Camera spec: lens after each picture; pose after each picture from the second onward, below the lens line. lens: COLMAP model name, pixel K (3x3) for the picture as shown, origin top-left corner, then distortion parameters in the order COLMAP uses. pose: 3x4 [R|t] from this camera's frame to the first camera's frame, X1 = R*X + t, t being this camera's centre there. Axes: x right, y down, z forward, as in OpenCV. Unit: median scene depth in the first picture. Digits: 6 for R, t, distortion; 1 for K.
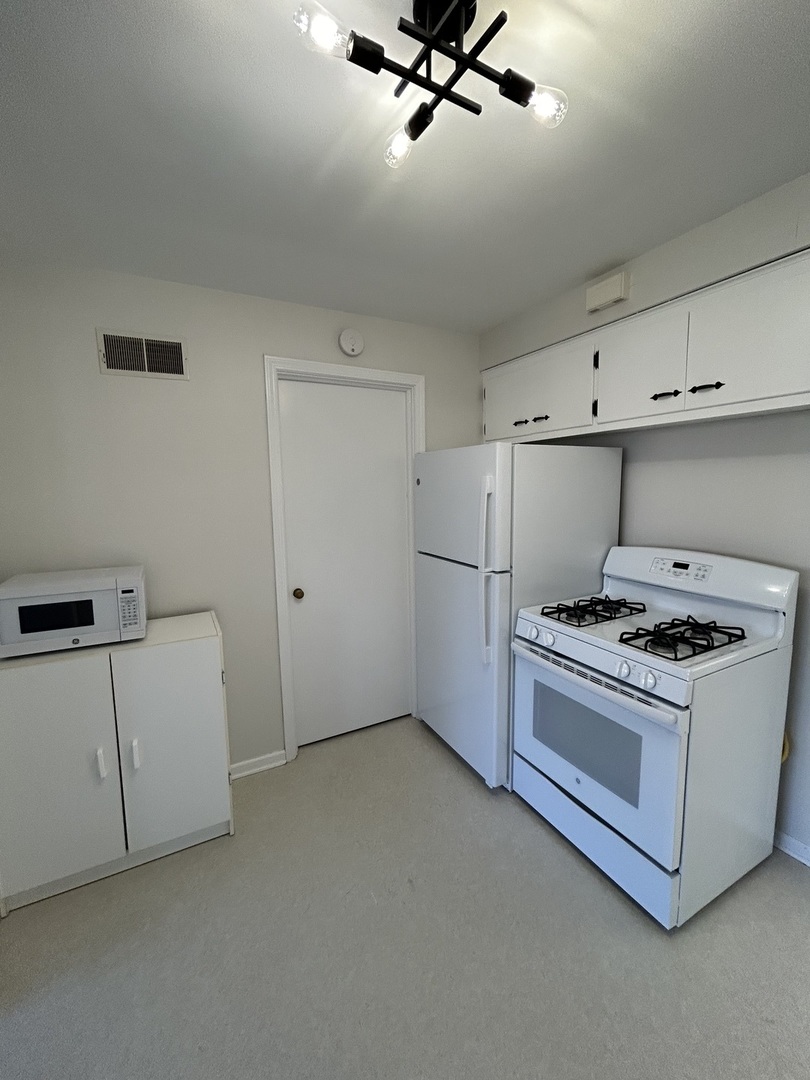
lens RADIAL K [[437.0, 0, 404.7], [0, 437.0, 537.5], [0, 0, 1]] dist [-0.002958, 0.000107]
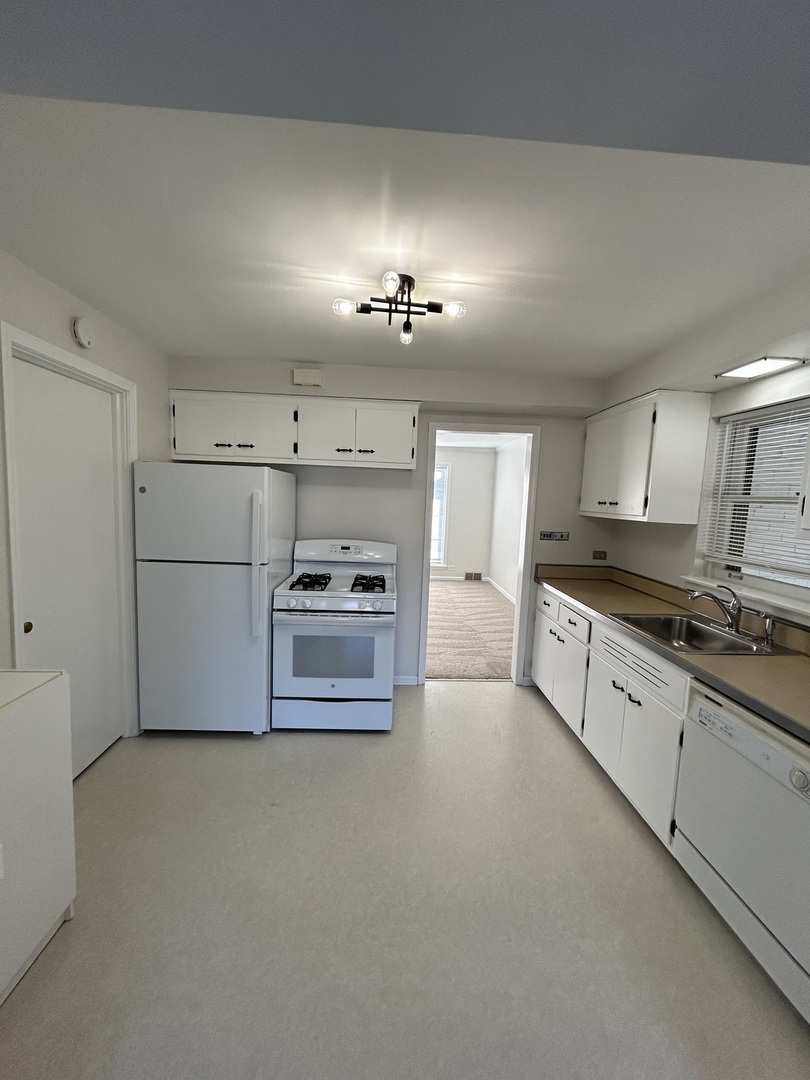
lens RADIAL K [[437.0, 0, 405.0], [0, 437.0, 540.5], [0, 0, 1]] dist [-0.002958, 0.000107]
pose [[0.417818, -0.062610, 0.906371, -0.798976], [0.063714, 0.997186, 0.039513, -0.017292], [-0.906294, 0.041240, 0.420631, 0.051714]]
